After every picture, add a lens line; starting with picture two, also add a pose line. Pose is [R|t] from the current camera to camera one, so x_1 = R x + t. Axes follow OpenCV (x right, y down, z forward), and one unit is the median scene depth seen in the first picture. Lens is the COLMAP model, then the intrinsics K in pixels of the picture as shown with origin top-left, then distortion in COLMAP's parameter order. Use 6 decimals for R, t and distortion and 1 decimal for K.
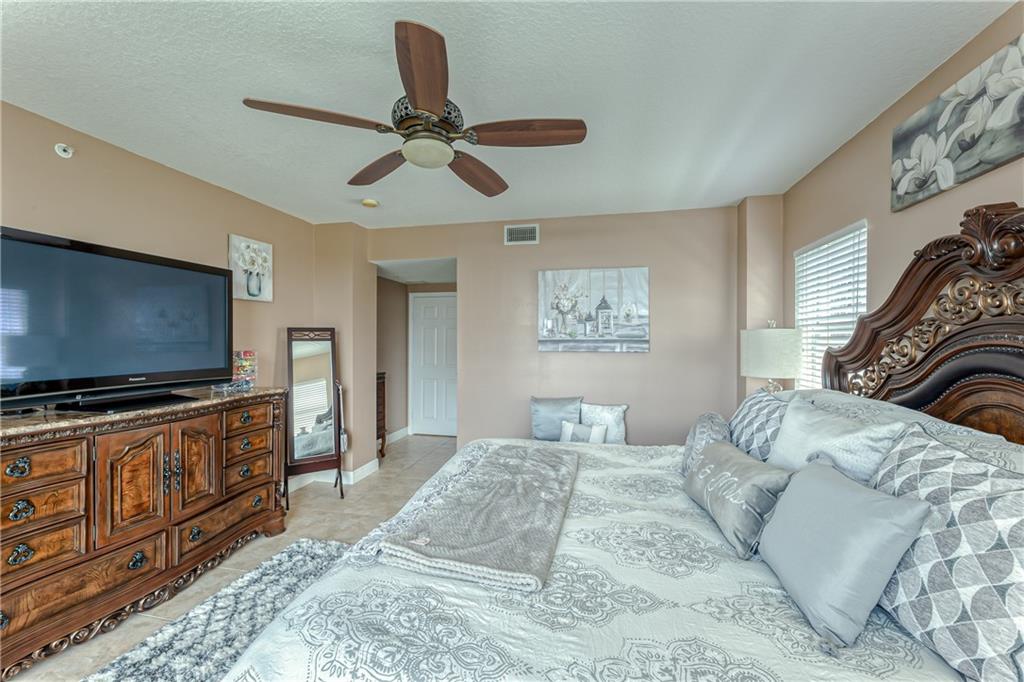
lens RADIAL K [[419.4, 0, 514.8], [0, 419.4, 343.4], [0, 0, 1]] dist [0.001268, 0.000021]
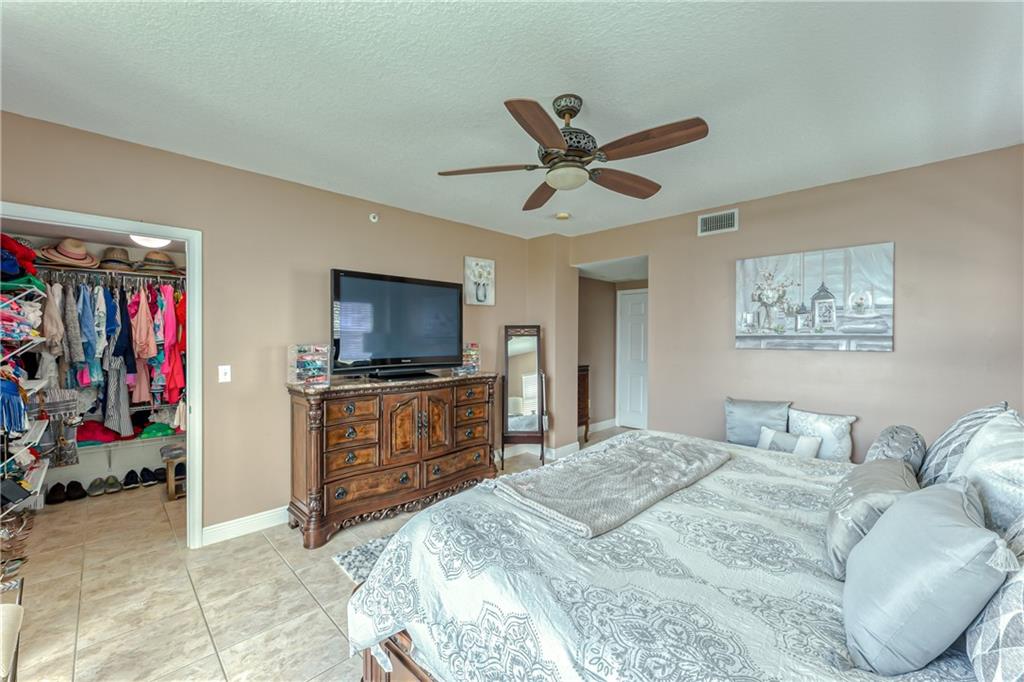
lens RADIAL K [[425.0, 0, 510.8], [0, 425.0, 345.3], [0, 0, 1]] dist [0.000522, 0.000227]
pose [[0.836402, 0.013740, -0.547944, 0.267772], [-0.006270, 0.999860, 0.015502, 0.002431], [0.548080, -0.009530, 0.836371, -0.082517]]
